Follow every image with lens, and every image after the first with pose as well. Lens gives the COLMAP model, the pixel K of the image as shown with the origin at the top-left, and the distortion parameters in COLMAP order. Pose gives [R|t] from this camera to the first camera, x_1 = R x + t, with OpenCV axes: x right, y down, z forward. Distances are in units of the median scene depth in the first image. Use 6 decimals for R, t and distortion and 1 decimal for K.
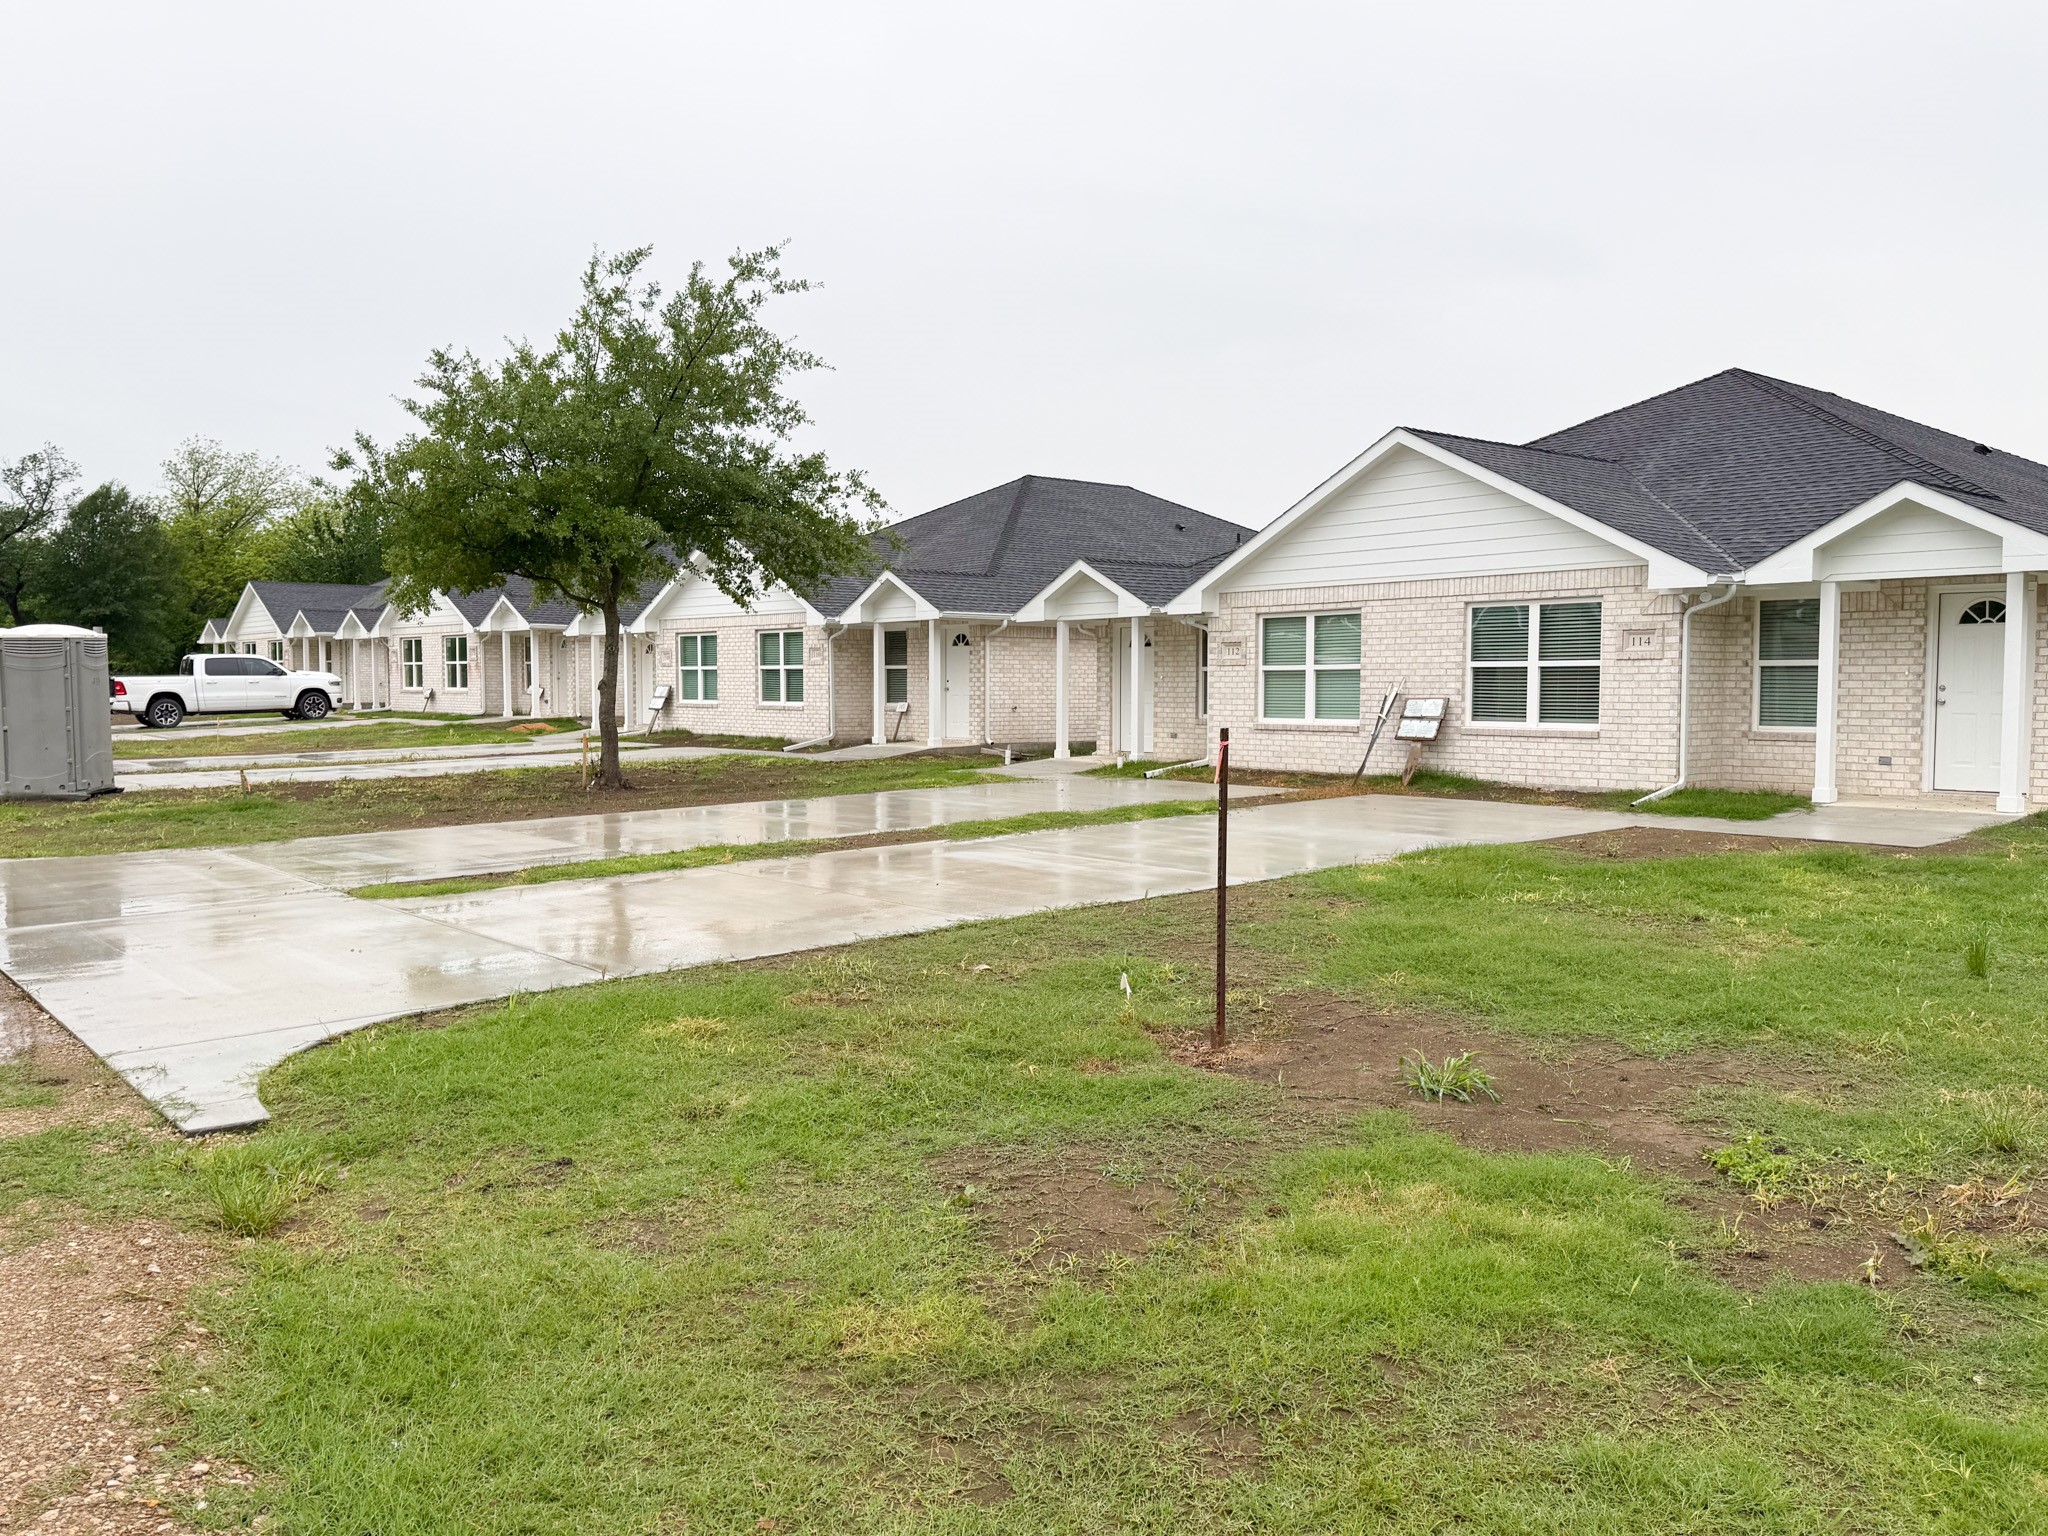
lens RADIAL K [[1588.0, 0, 1024.0], [0, 1588.0, 768.0], [0, 0, 1]] dist [0.002188, -0.138843]
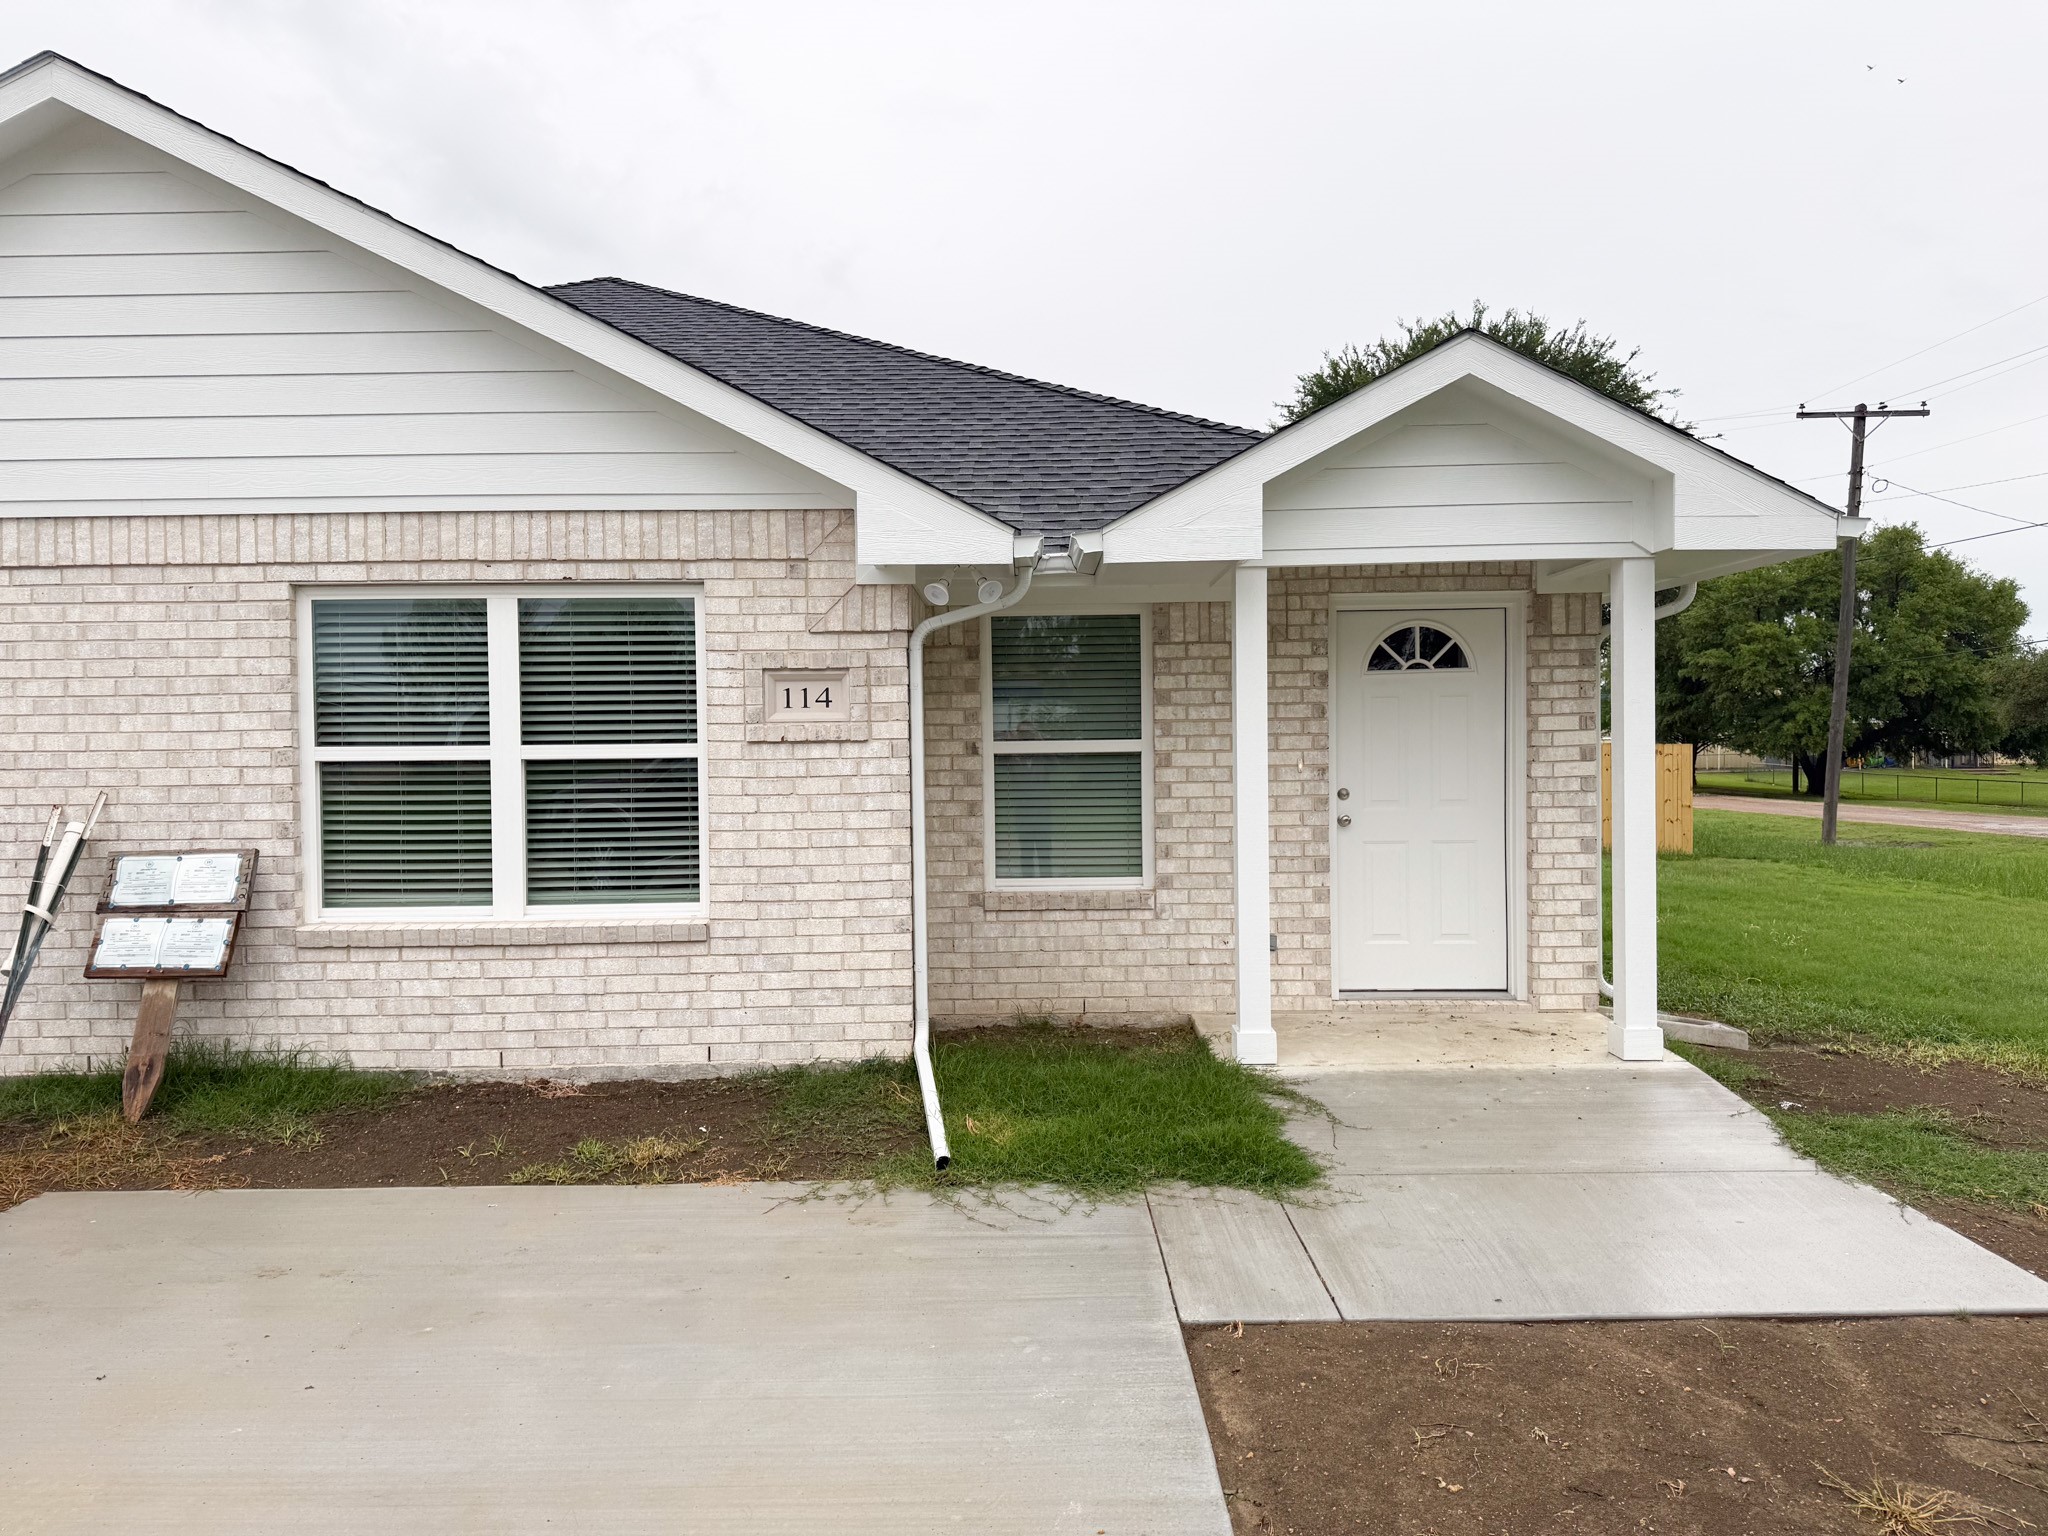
lens RADIAL K [[1459.2, 0, 1025.0], [0, 1459.2, 782.7], [0, 0, 1]] dist [0.135771, -0.238222]
pose [[0.651703, -0.025994, 0.758029, 0.138134], [0.049242, 0.998754, -0.008086, -0.051716], [-0.756874, 0.042597, 0.652171, 0.704089]]
